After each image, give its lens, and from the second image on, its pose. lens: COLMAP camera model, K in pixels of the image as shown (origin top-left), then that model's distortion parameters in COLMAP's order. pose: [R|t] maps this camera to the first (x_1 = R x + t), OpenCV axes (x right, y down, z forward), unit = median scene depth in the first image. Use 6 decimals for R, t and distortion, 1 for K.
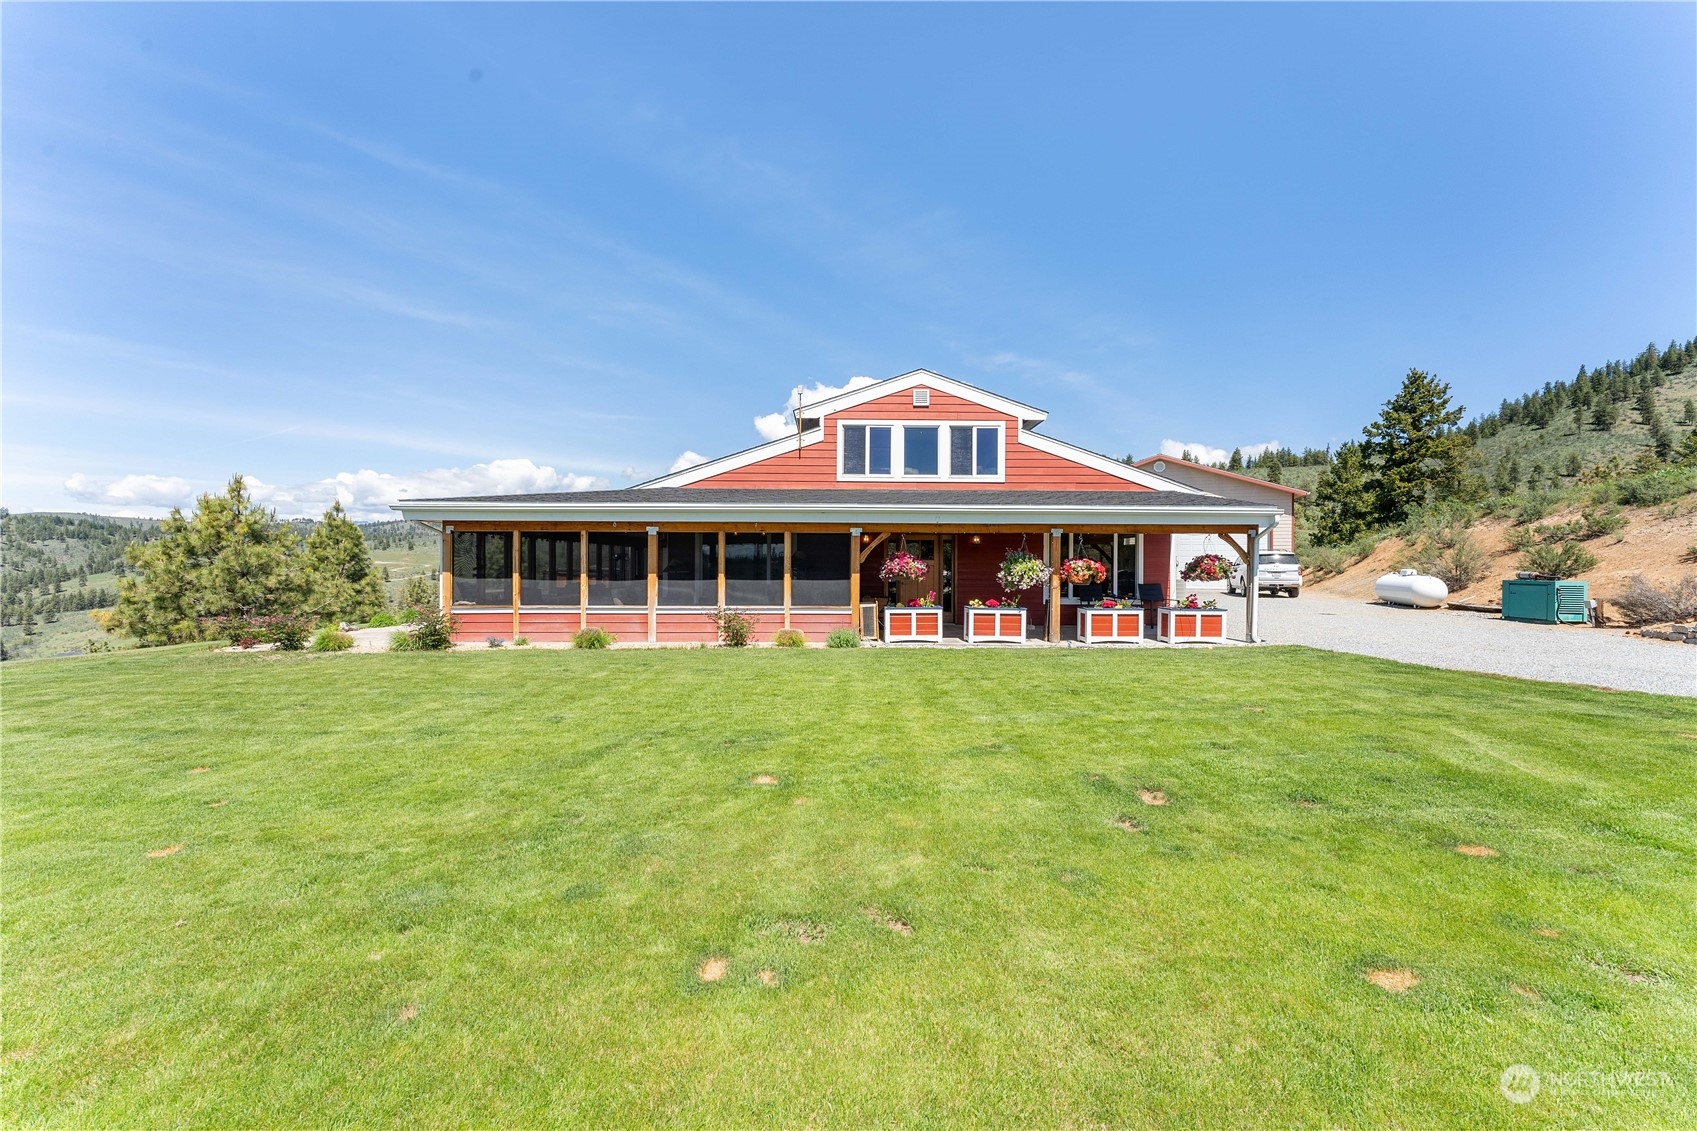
lens RADIAL K [[689.6, 0, 848.5], [0, 689.6, 565.5], [0, 0, 1]] dist [0.000613, 0.000049]
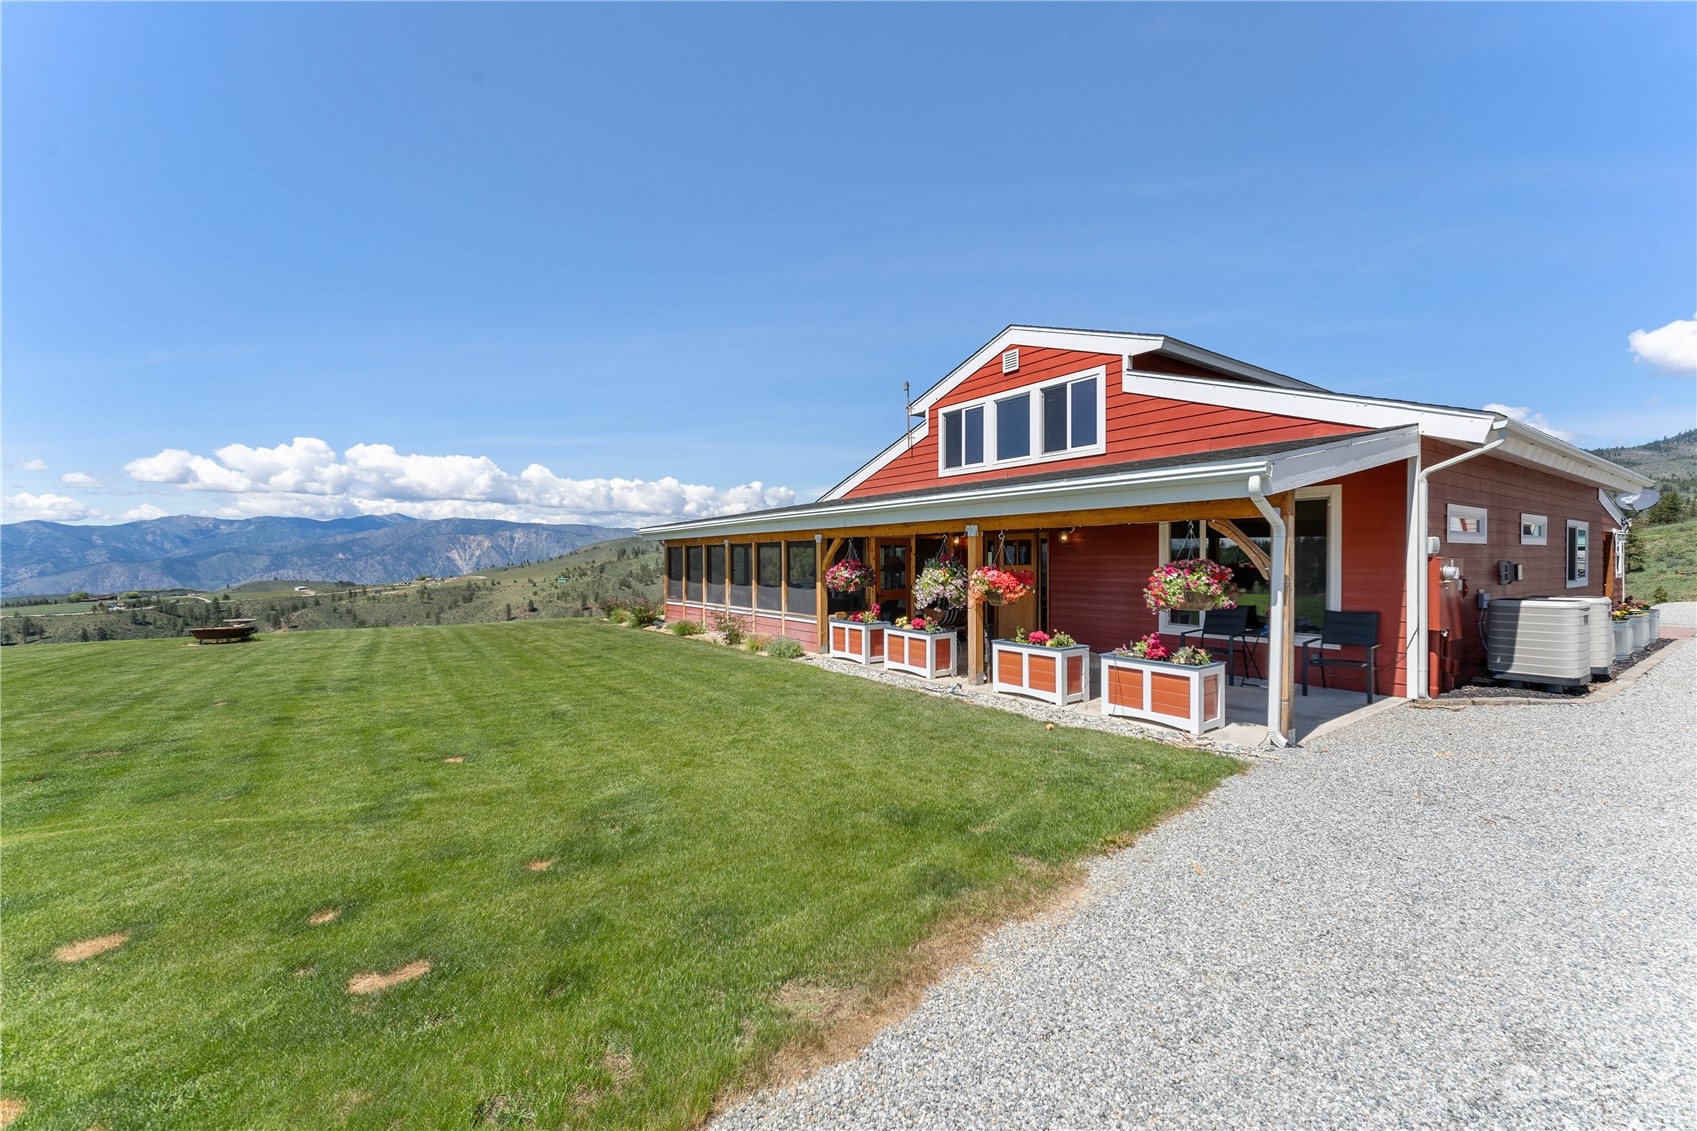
lens RADIAL K [[674.9, 0, 848.5], [0, 674.9, 565.5], [0, 0, 1]] dist [0.000933, 0.000182]
pose [[0.571225, 0.000832, -0.820793, 0.755319], [0.007134, 0.999957, 0.005978, -0.015552], [0.820762, -0.009270, 0.571195, 0.468587]]
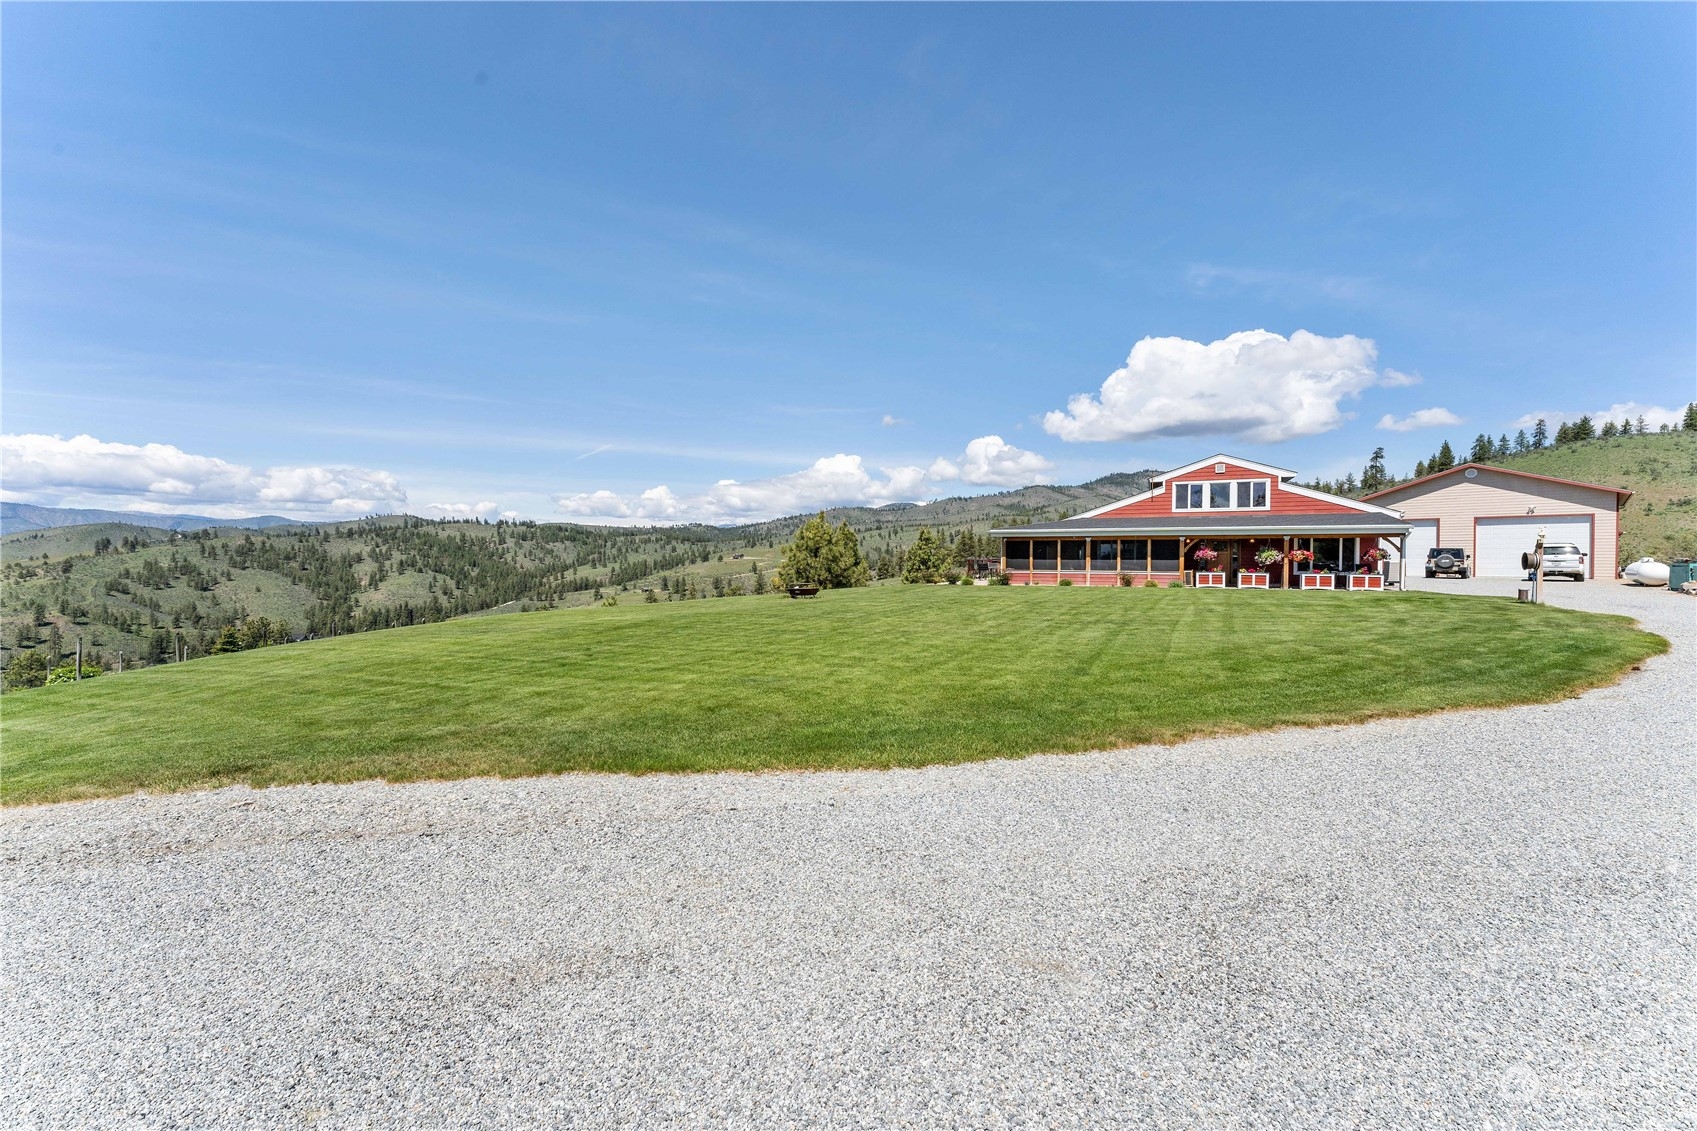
lens RADIAL K [[674.9, 0, 848.5], [0, 674.9, 565.5], [0, 0, 1]] dist [0.000933, 0.000182]
pose [[0.899495, 0.005575, -0.436895, -0.005564], [-0.002757, 0.999971, 0.007084, 0.025208], [0.436922, -0.005168, 0.899485, -1.401497]]
